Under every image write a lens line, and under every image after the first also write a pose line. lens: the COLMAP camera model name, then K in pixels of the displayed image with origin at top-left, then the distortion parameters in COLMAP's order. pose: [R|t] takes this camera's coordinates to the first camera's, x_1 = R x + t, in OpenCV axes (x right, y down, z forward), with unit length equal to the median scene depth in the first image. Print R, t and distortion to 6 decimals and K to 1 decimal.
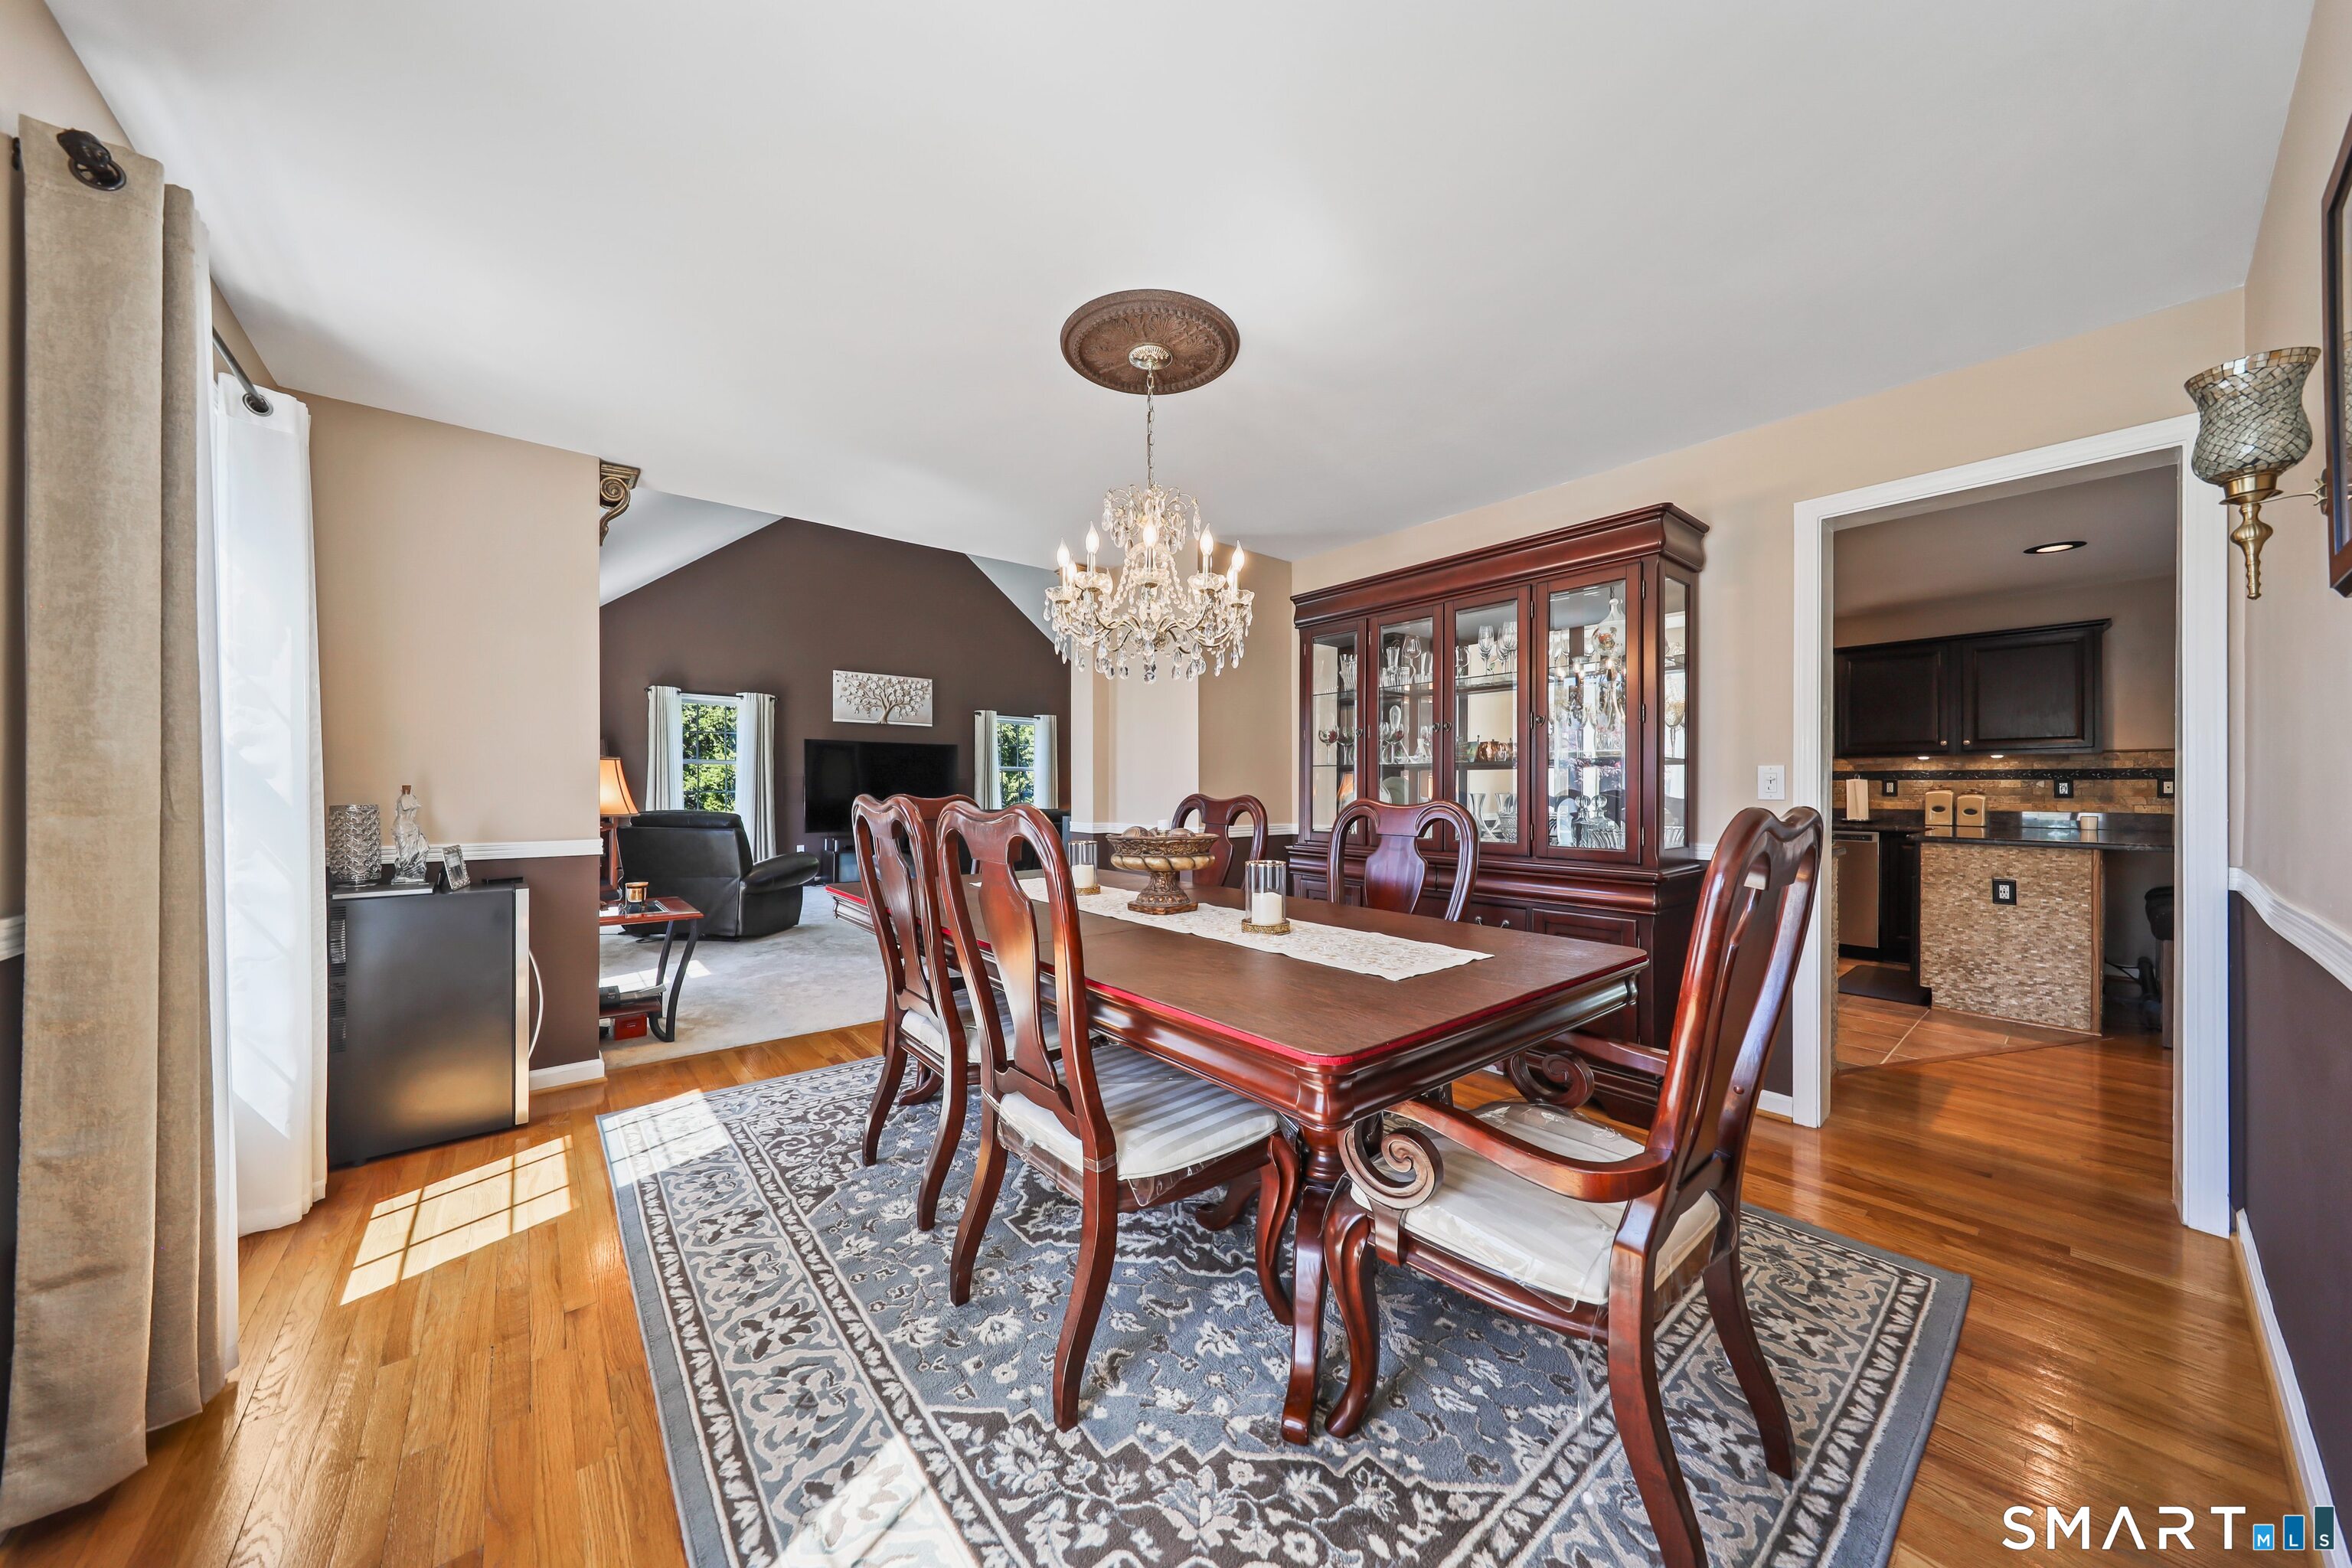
lens RADIAL K [[784.5, 0, 1166.4], [0, 784.5, 788.4], [0, 0, 1]] dist [0.000764, 0.000005]
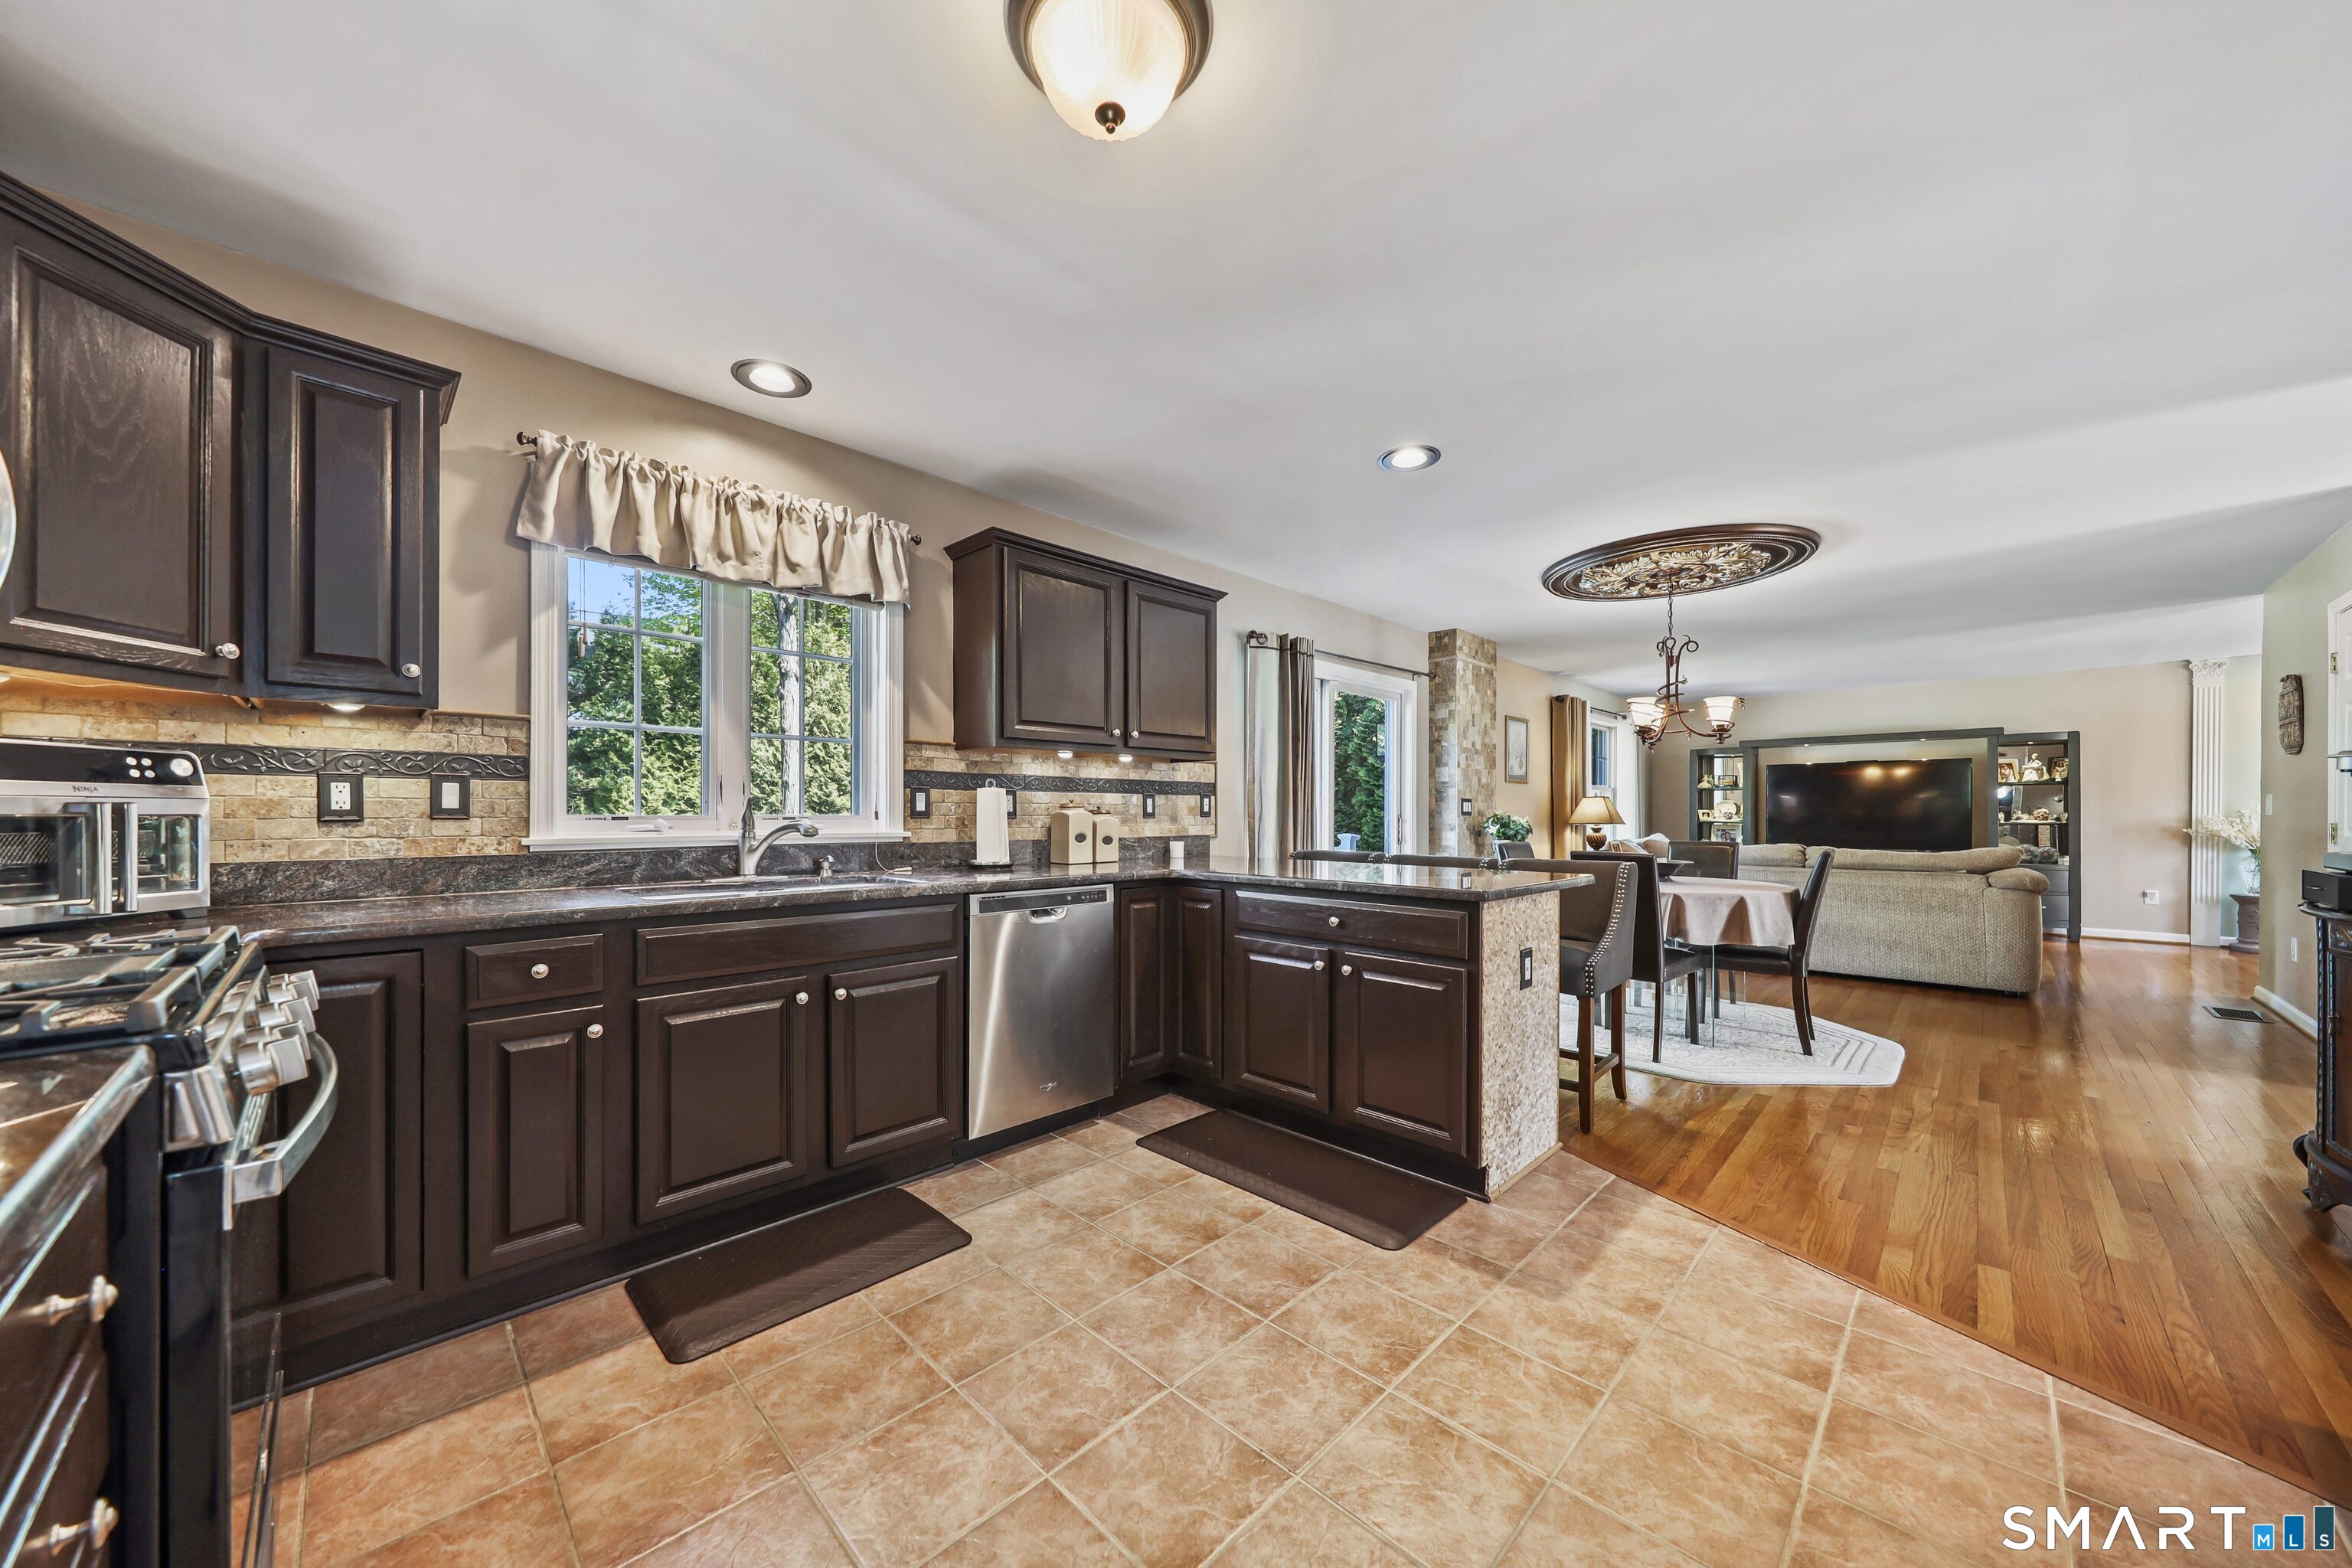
lens RADIAL K [[837.6, 0, 1157.0], [0, 837.6, 805.4], [0, 0, 1]] dist [0.000033, -0.000071]
pose [[-0.093884, 0.008385, 0.995548, 0.346354], [0.001396, 0.999965, -0.008291, 0.006838], [-0.995582, 0.000611, -0.093892, 1.108647]]
